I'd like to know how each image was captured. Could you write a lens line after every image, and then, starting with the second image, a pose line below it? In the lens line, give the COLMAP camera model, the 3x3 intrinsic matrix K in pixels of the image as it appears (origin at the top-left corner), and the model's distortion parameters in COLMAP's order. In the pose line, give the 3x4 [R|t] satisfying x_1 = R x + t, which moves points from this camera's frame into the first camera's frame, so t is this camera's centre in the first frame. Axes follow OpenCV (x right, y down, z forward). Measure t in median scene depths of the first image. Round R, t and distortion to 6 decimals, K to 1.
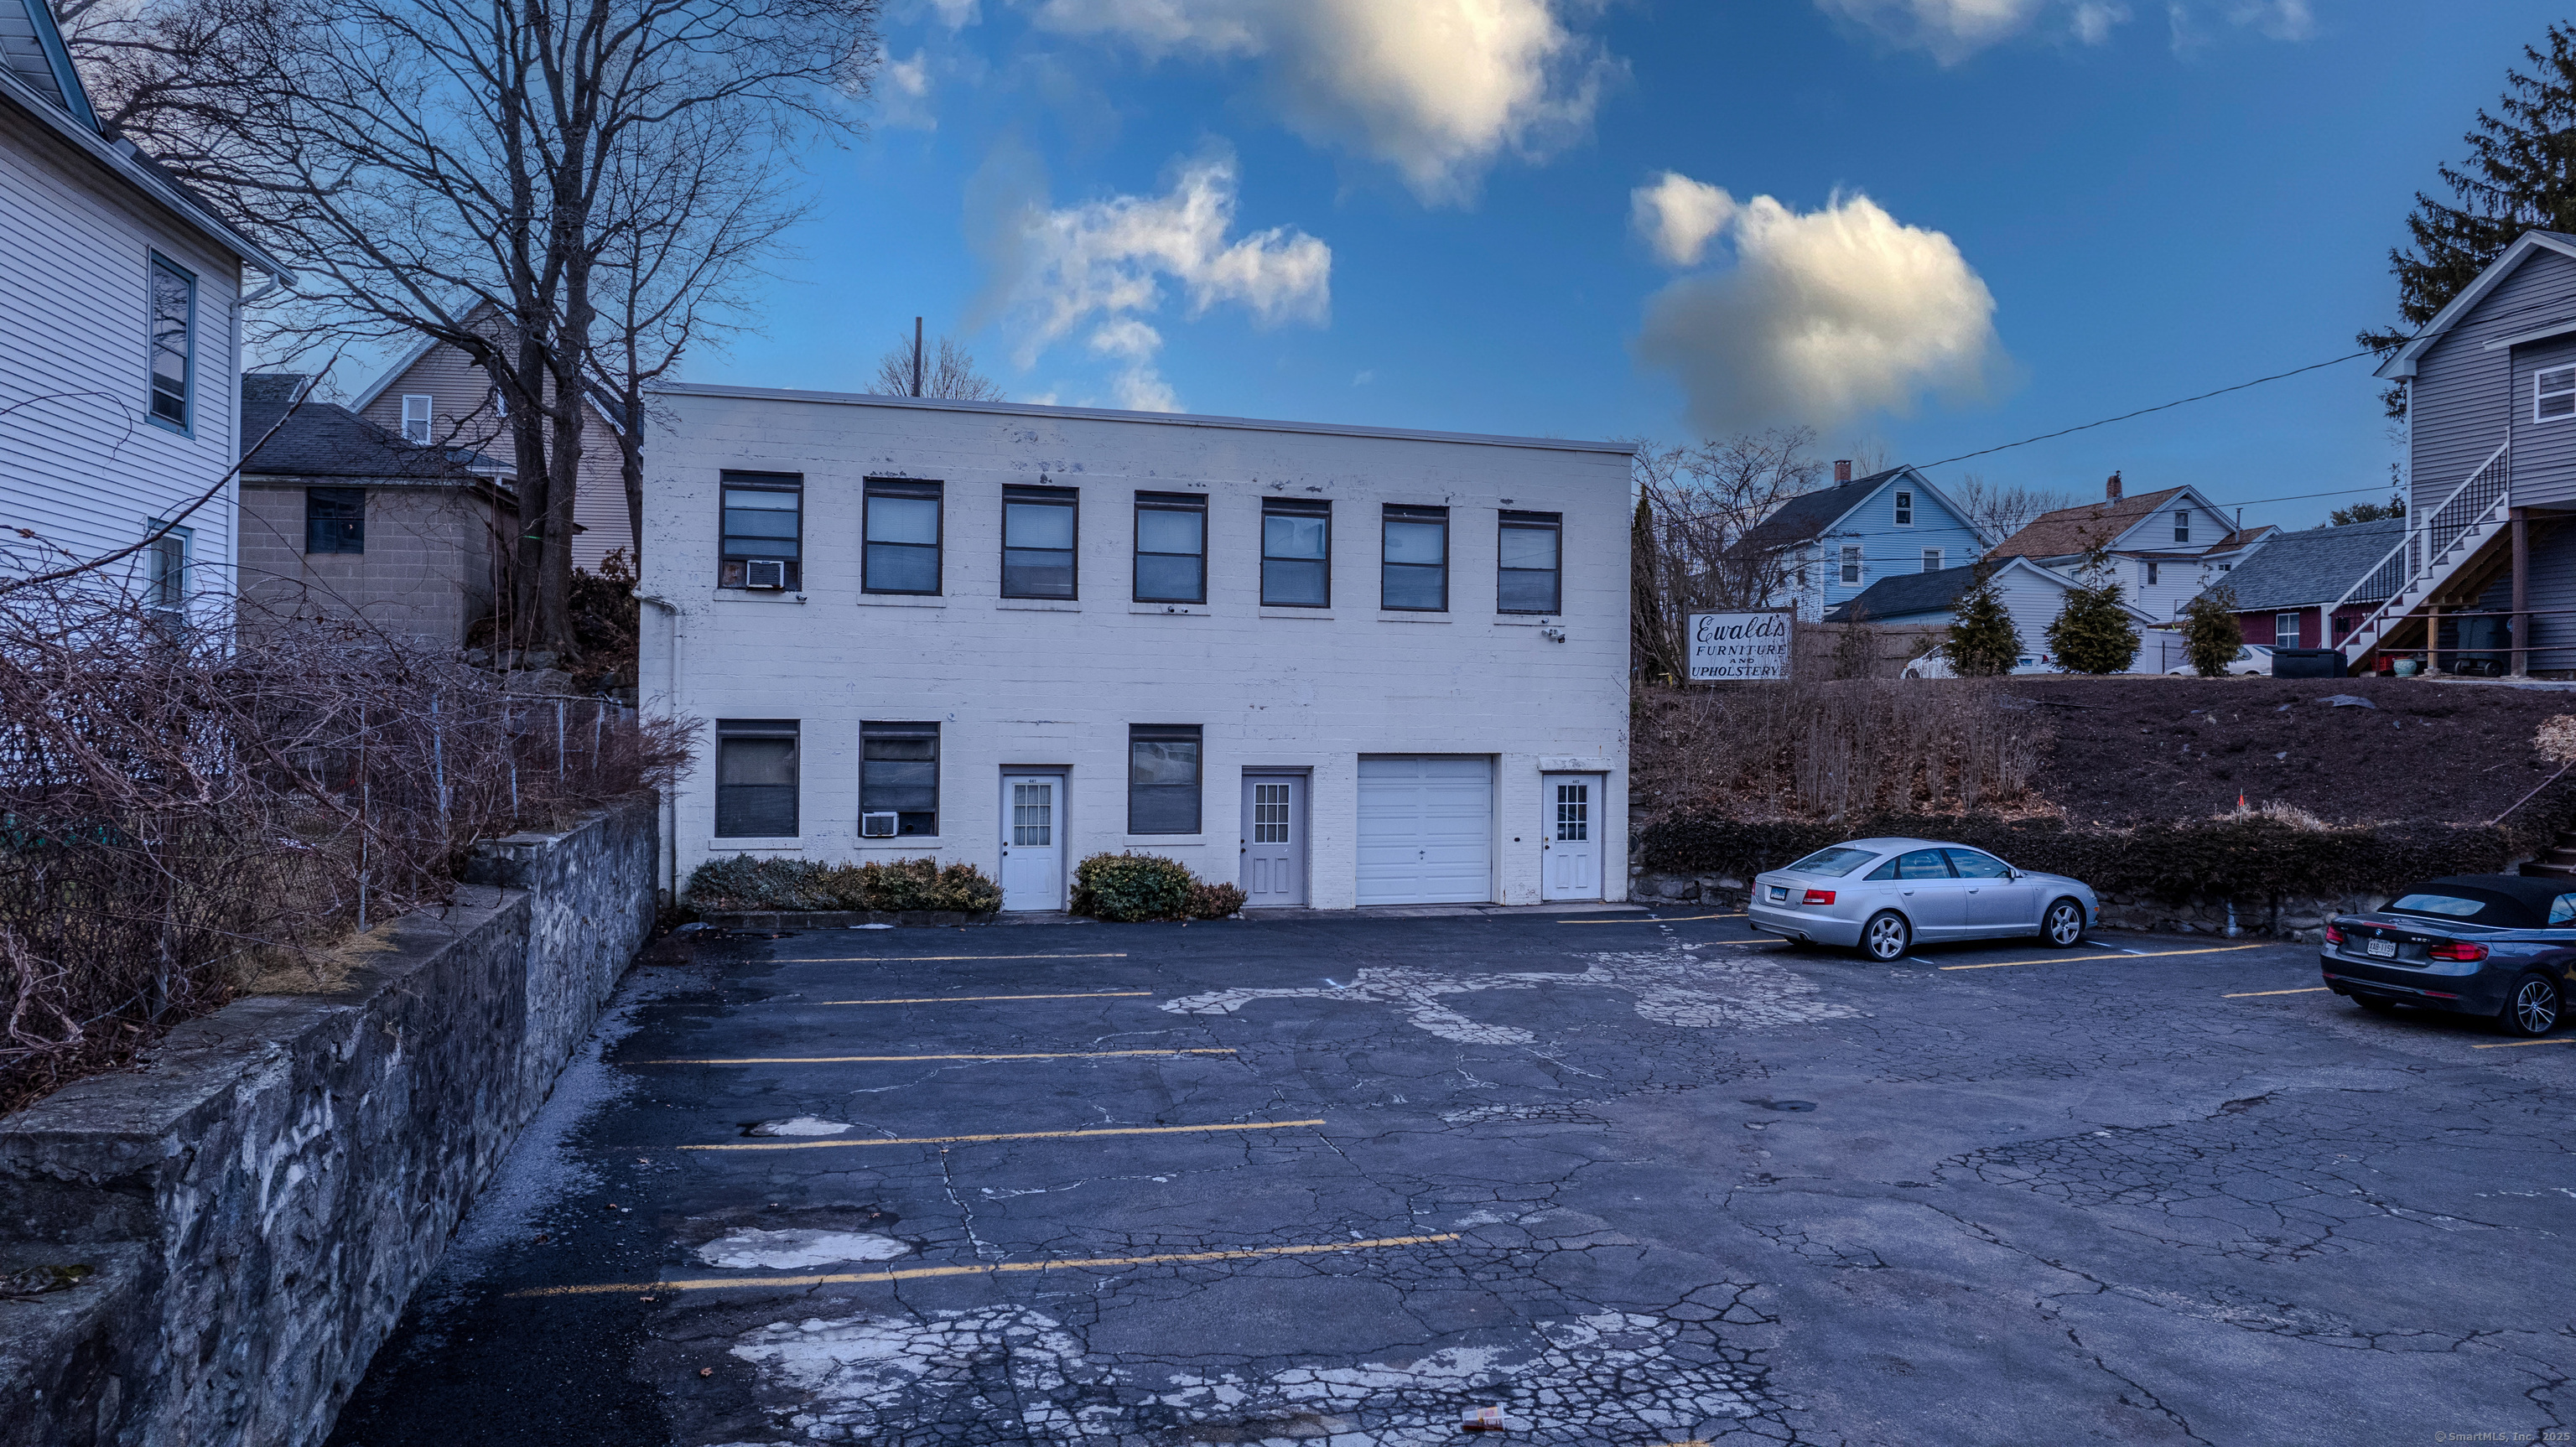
lens RADIAL K [[1657.1, 0, 1287.4], [0, 1657.1, 716.0], [0, 0, 1]] dist [-0.072121, 0.060513]
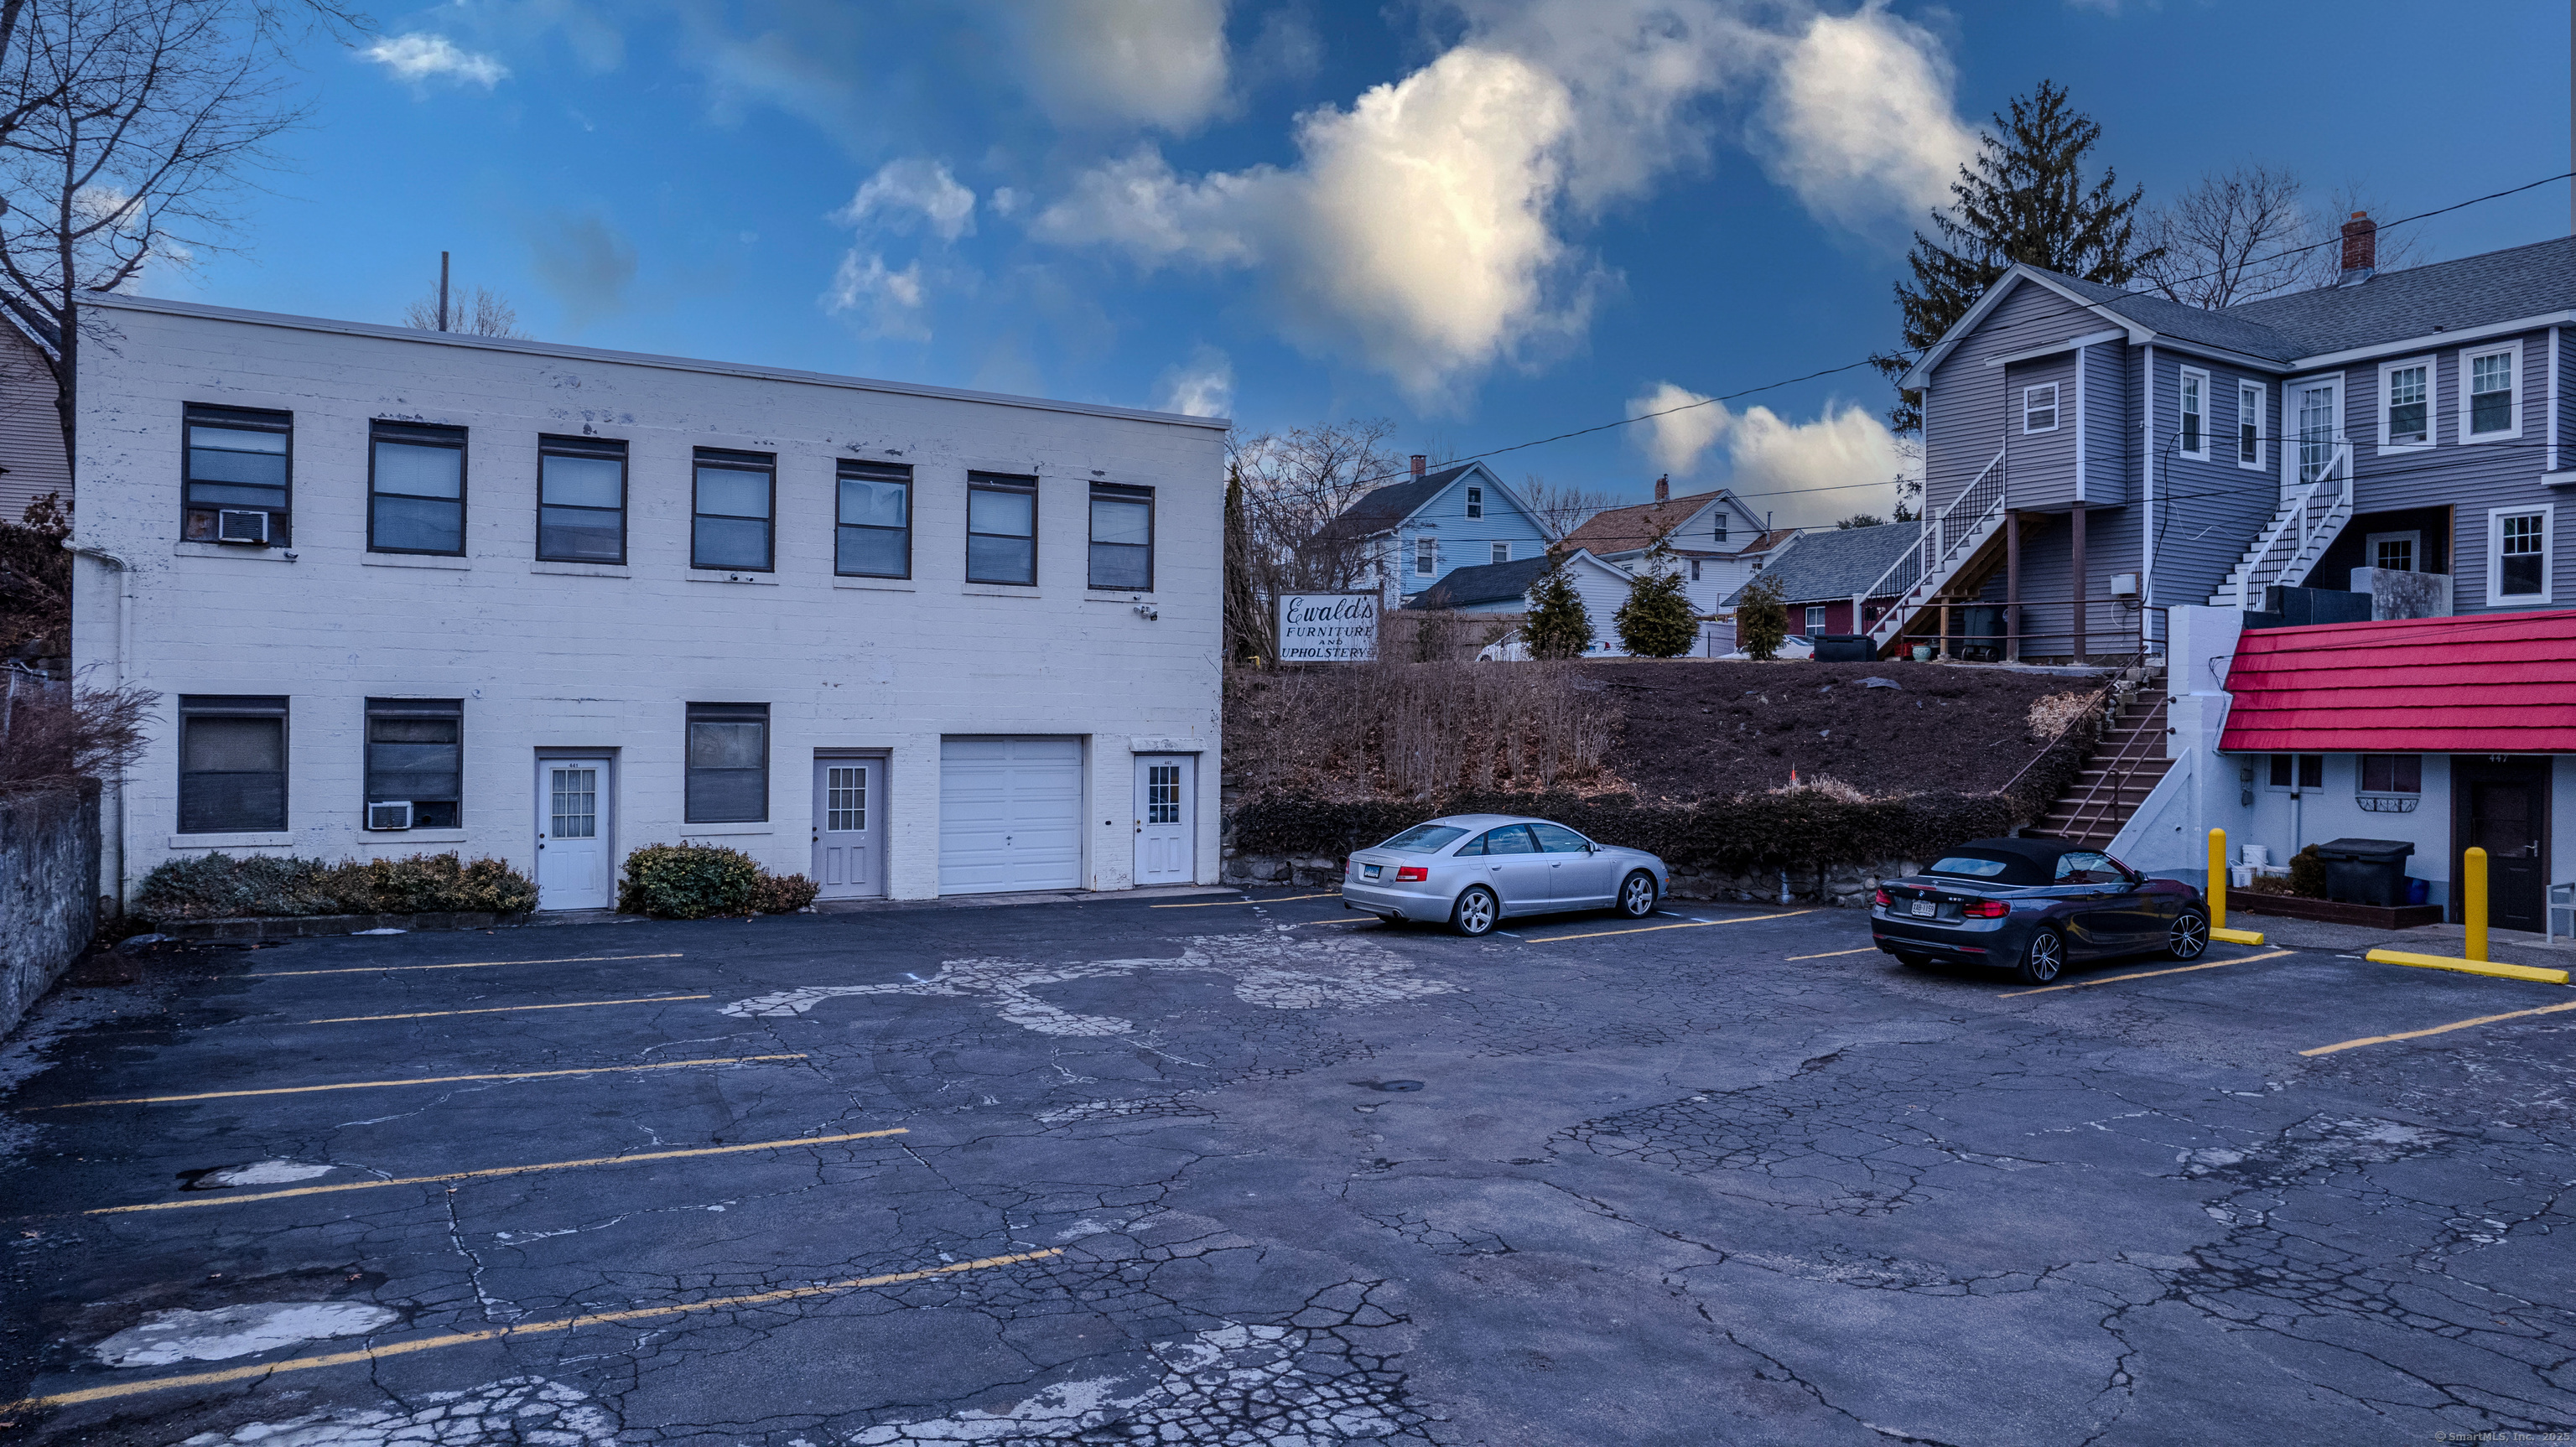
lens RADIAL K [[1657.1, 0, 1289.5], [0, 1657.1, 716.3], [0, 0, 1]] dist [-0.072121, 0.060513]
pose [[0.968301, -0.000467, 0.249785, 0.000015], [-0.001075, 0.999981, 0.006036, 0.006866], [-0.249783, -0.006113, 0.968282, 0.038621]]
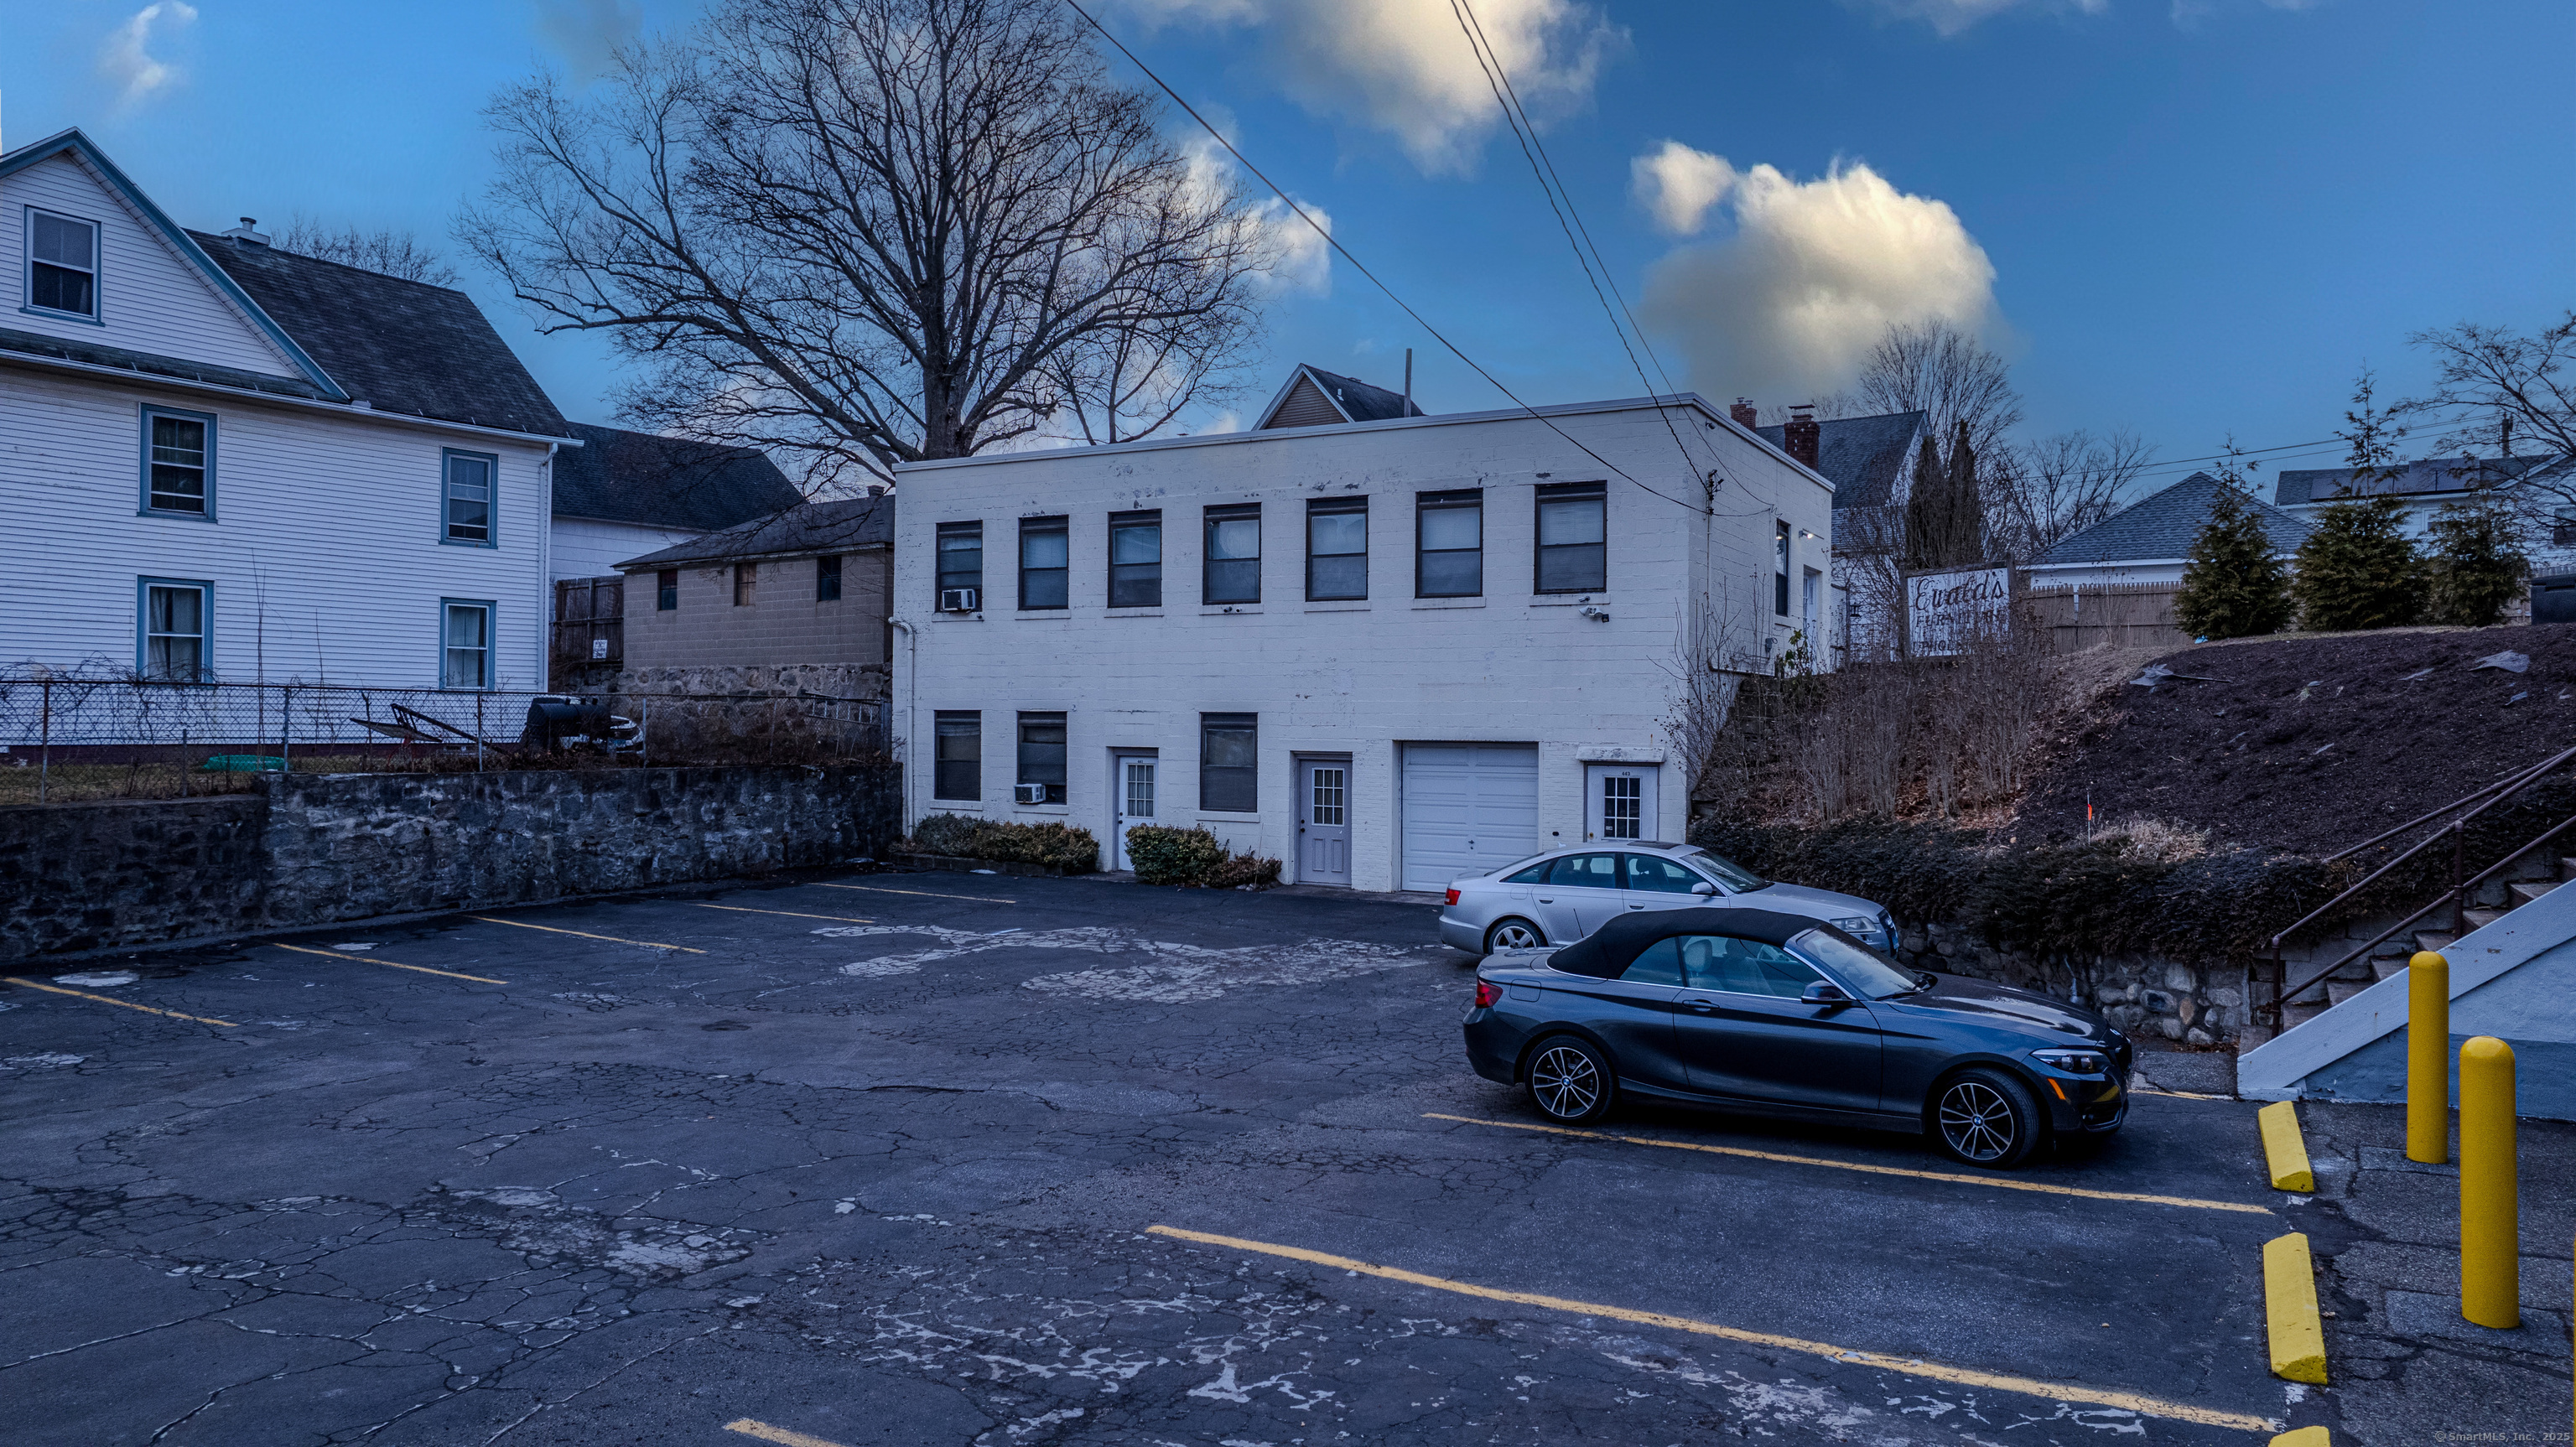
lens RADIAL K [[1657.1, 0, 1286.6], [0, 1657.1, 712.5], [0, 0, 1]] dist [-0.072121, 0.060513]
pose [[0.698083, -0.006908, -0.715984, 0.761728], [0.003573, 0.999975, -0.006163, 0.011979], [0.716008, 0.001744, 0.698090, 0.252766]]
